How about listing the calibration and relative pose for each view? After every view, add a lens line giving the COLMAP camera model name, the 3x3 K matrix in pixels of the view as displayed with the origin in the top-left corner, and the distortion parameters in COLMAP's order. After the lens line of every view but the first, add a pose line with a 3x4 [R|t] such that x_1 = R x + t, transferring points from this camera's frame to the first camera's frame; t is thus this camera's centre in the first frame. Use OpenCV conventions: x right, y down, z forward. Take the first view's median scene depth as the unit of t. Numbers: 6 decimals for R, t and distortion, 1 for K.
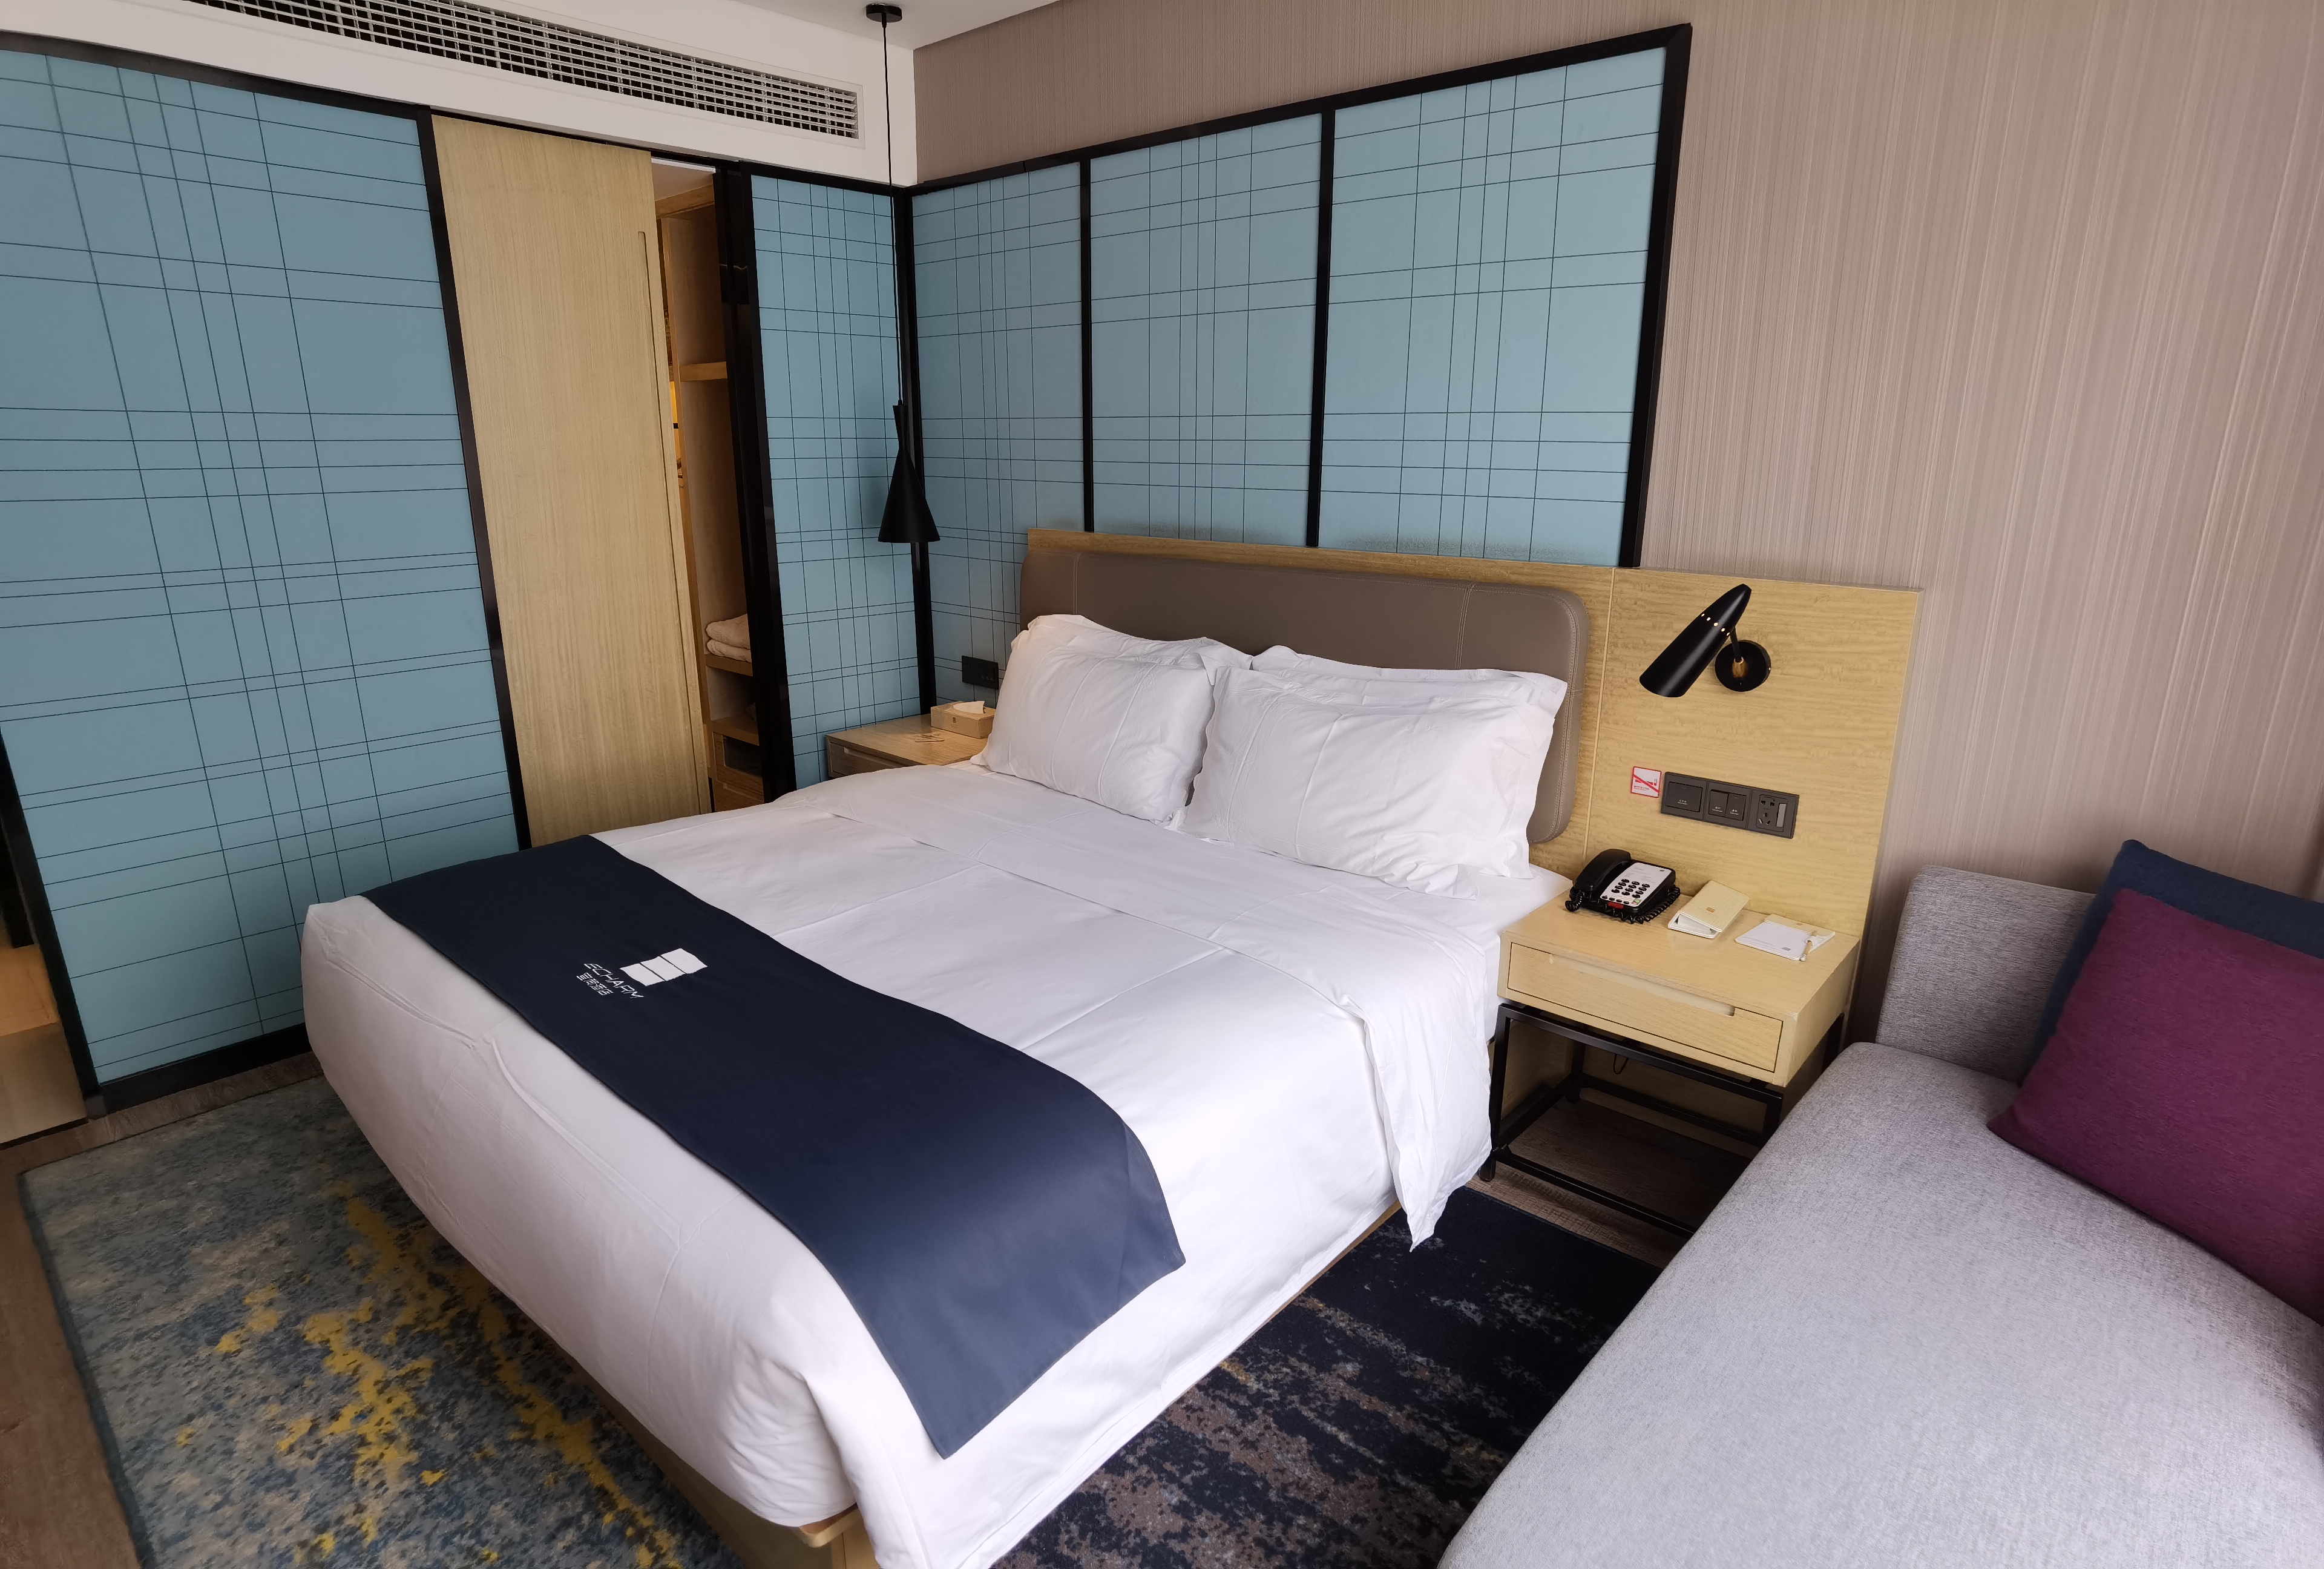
lens RADIAL K [[1220.1, 0, 1154.0], [0, 1220.1, 786.2], [0, 0, 1]] dist [0.014102, 0.000122]
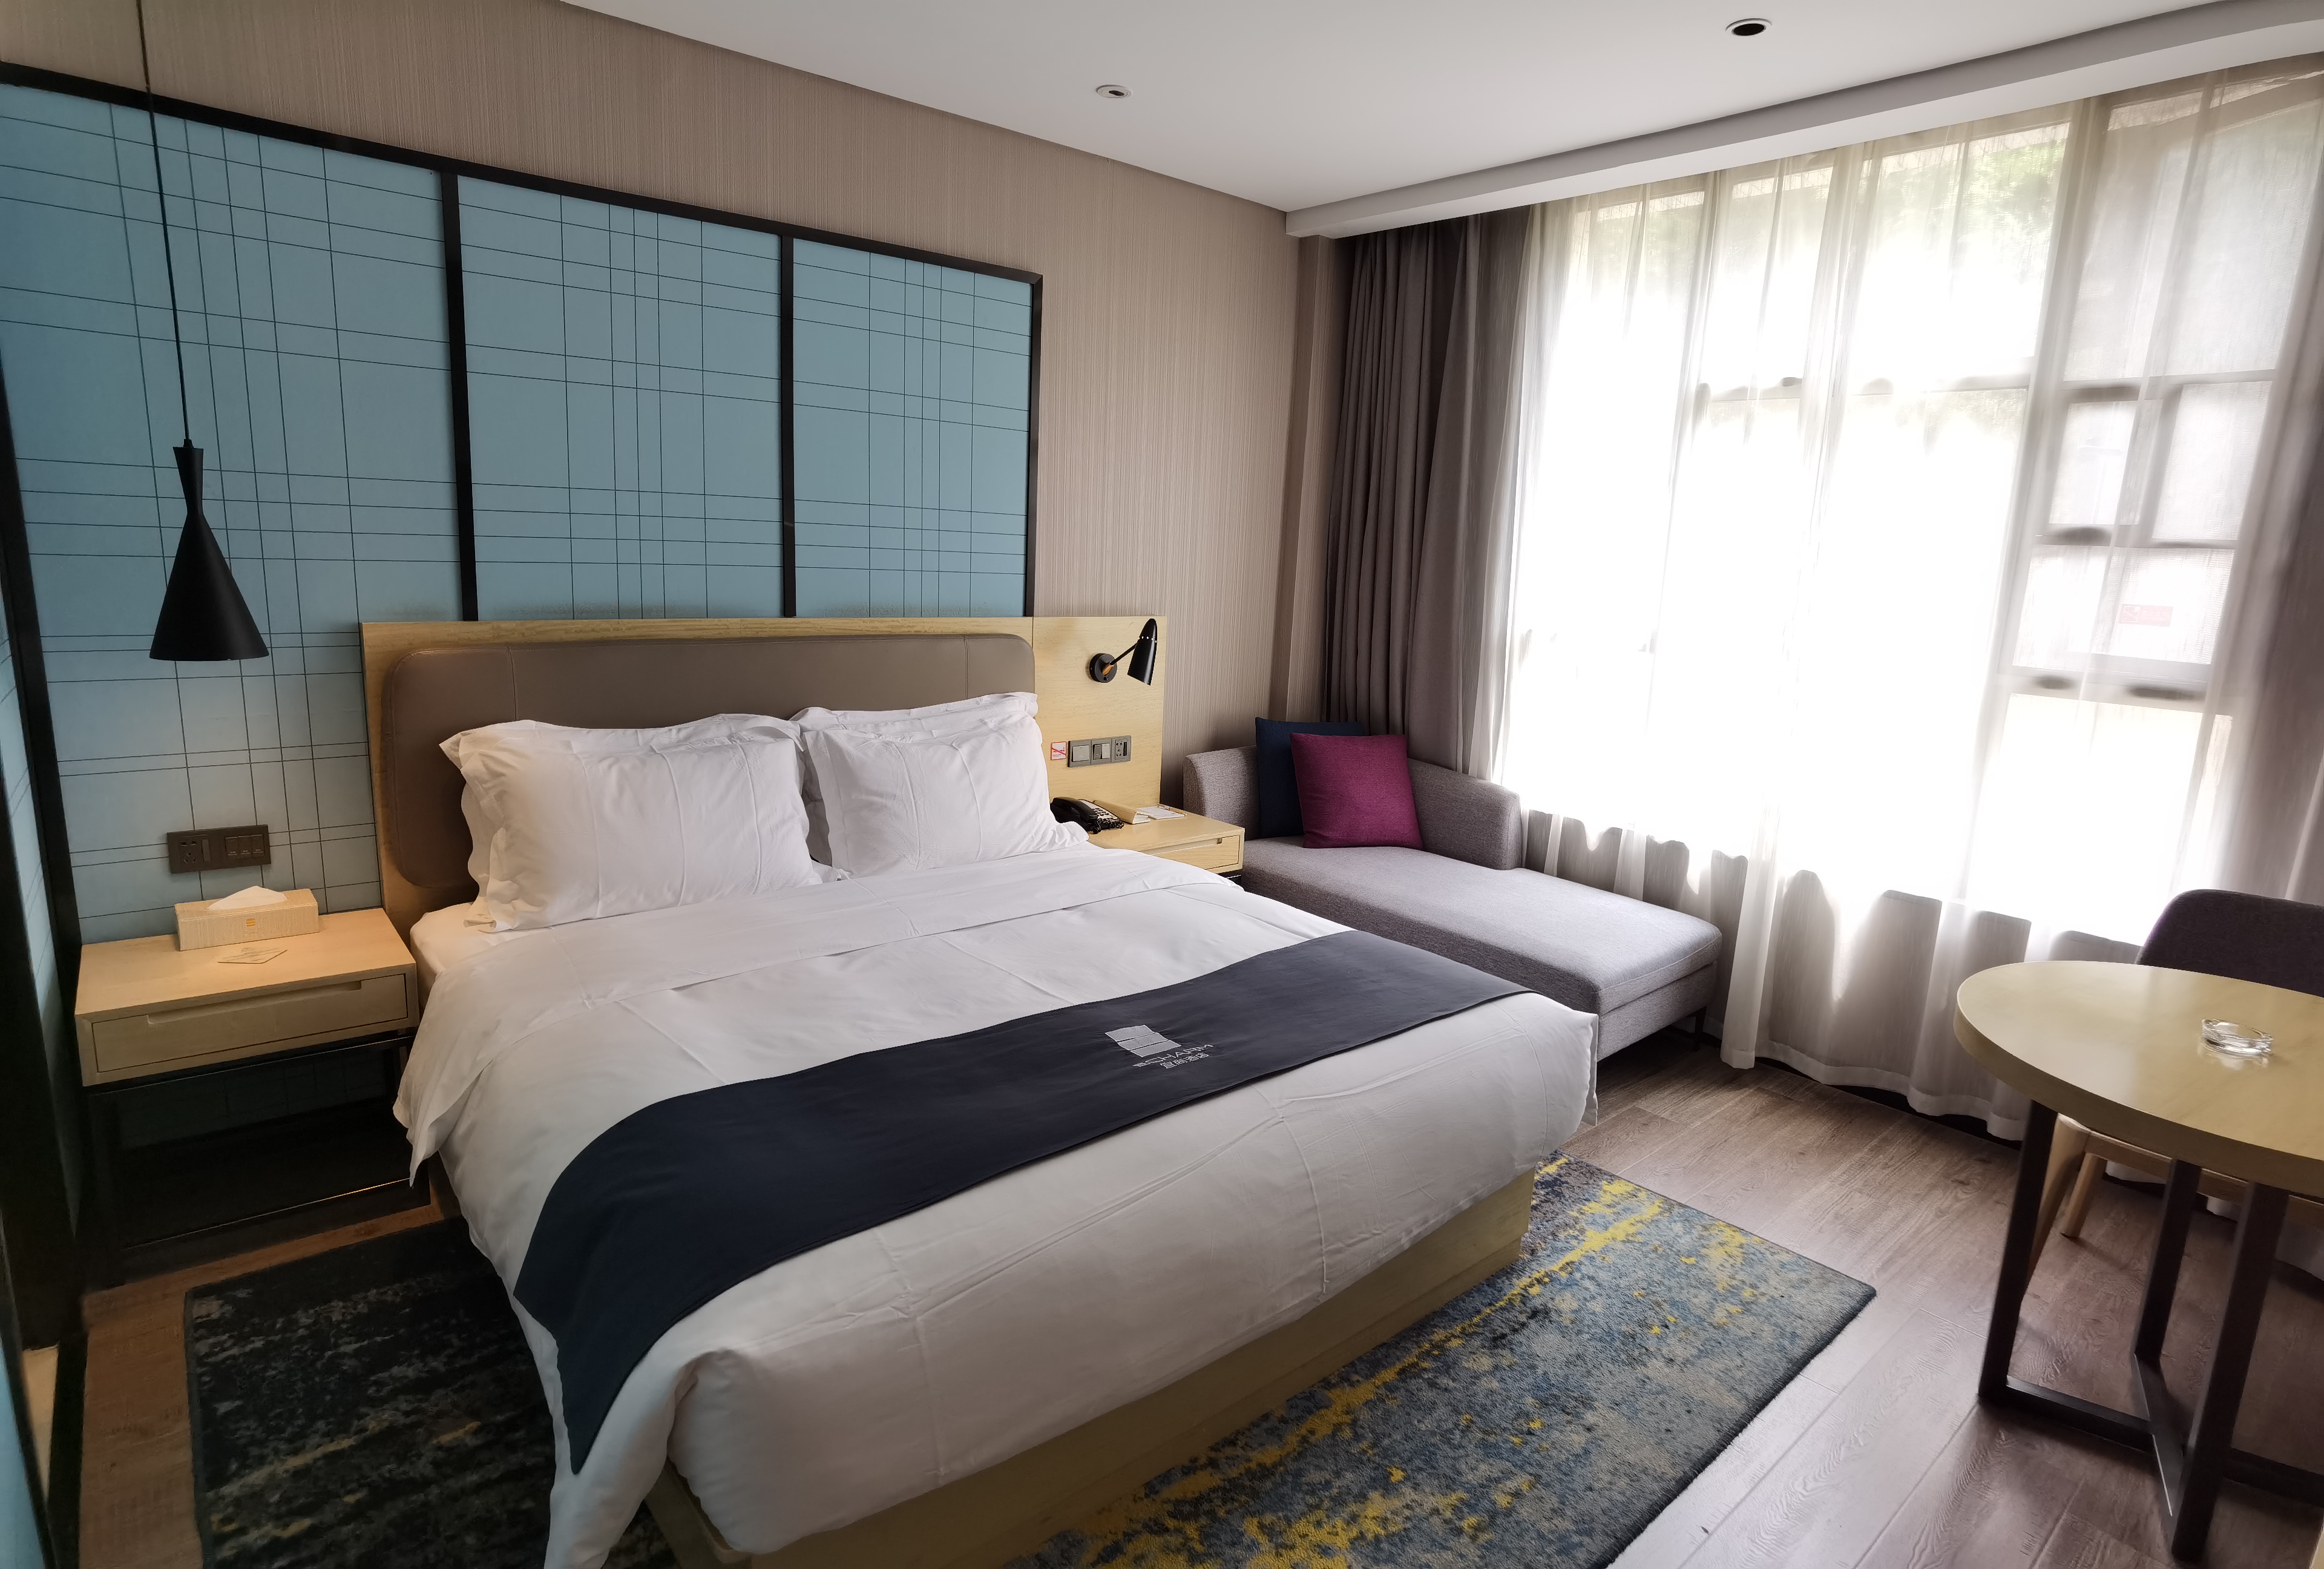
lens RADIAL K [[1220.1, 0, 1154.0], [0, 1220.1, 786.2], [0, 0, 1]] dist [0.014102, 0.000122]
pose [[0.125895, -0.196317, 0.972425, -1.054969], [0.221688, 0.961003, 0.165311, -0.182572], [-0.966957, 0.194763, 0.164506, 0.608672]]
